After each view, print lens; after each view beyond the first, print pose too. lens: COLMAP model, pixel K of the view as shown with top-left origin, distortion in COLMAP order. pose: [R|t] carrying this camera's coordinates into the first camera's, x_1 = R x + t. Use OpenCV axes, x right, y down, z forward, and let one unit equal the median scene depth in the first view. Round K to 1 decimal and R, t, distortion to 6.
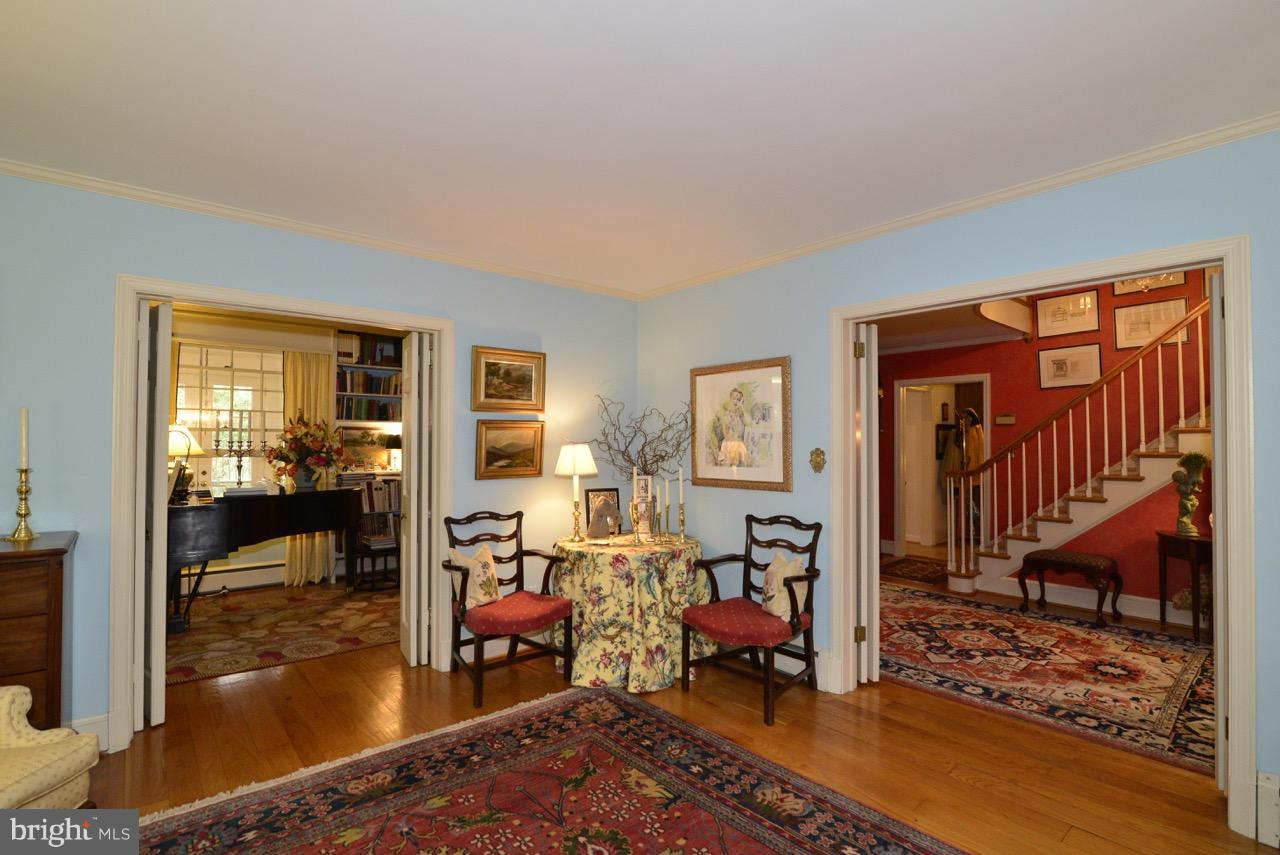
lens RADIAL K [[633.3, 0, 642.6], [0, 633.3, 431.1], [0, 0, 1]] dist [-0.001870, -0.000188]
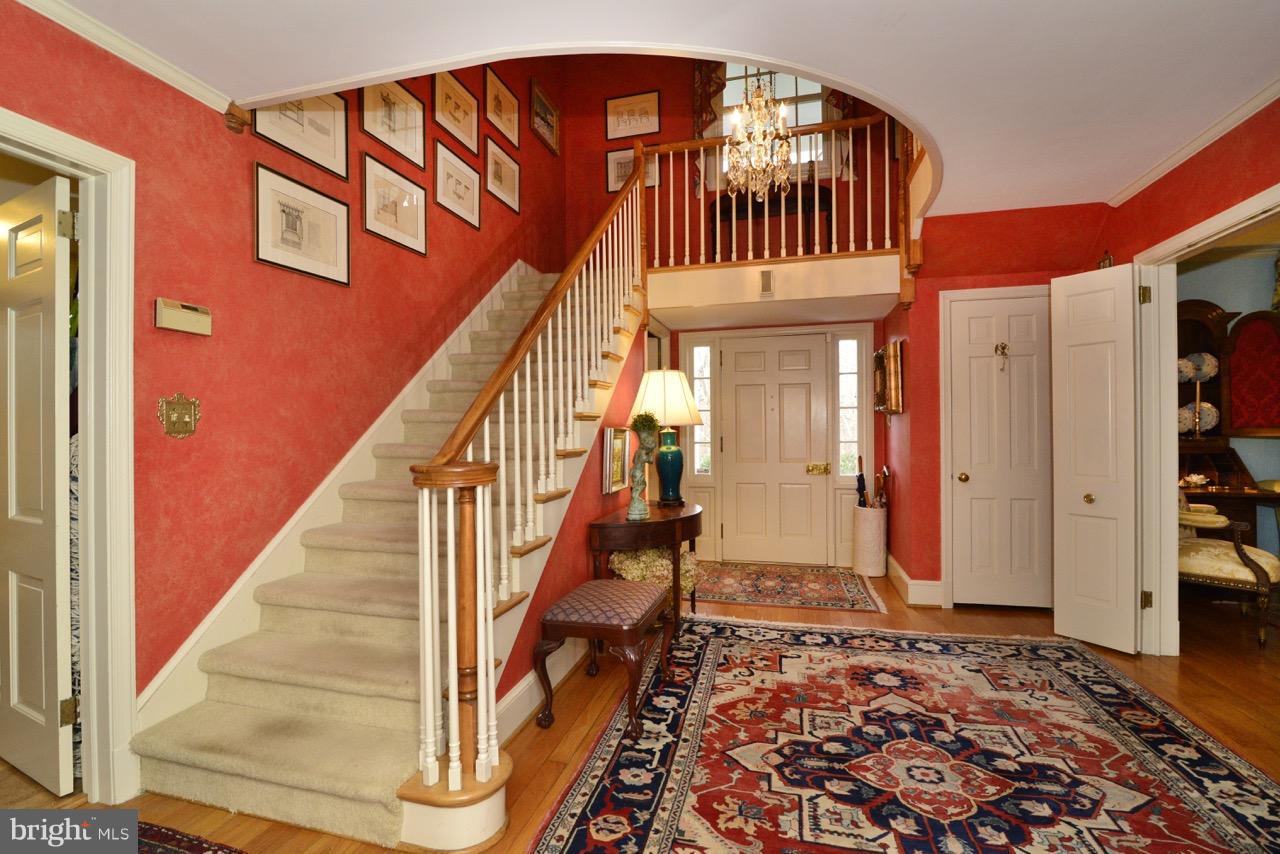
lens RADIAL K [[585.2, 0, 634.4], [0, 585.2, 425.4], [0, 0, 1]] dist [-0.003921, -0.000287]
pose [[-0.568128, 0.005253, 0.822923, 0.289393], [-0.010466, 0.999853, -0.013608, 0.064116], [-0.822874, -0.016344, -0.567989, 1.564698]]
